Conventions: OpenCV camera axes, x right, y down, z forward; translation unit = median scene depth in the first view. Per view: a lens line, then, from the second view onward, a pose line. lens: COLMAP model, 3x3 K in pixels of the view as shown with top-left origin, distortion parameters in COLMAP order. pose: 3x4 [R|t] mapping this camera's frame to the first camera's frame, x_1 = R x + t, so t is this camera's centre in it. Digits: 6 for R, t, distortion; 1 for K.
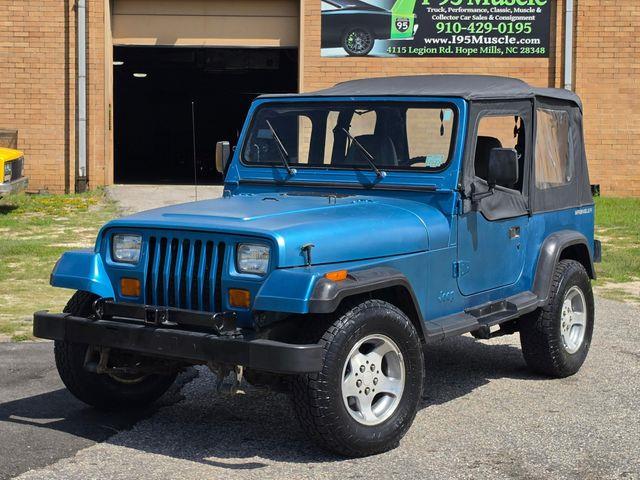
lens RADIAL K [[1260.0, 0, 259.3], [0, 1260.0, 239.5], [0, 0, 1]] dist [0.234595, -0.283997]
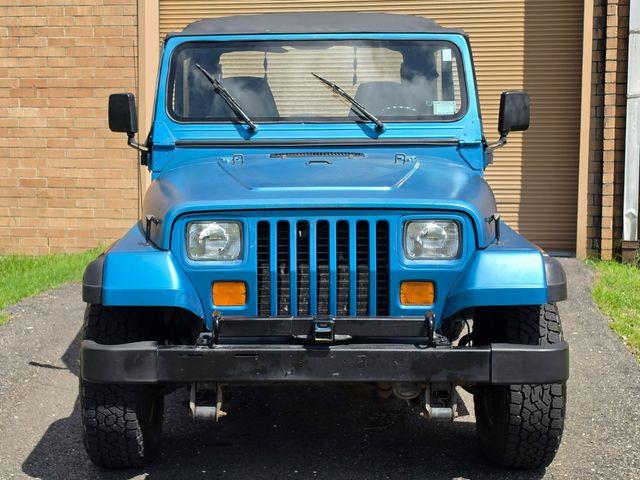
lens RADIAL K [[1164.5, 0, 284.3], [0, 1164.5, 241.1], [0, 0, 1]] dist [0.199643, -0.004020]
pose [[0.826690, -0.088042, 0.555727, -0.425335], [0.064390, 0.995996, 0.062008, -0.030009], [-0.558962, -0.015479, 0.829049, 0.419231]]
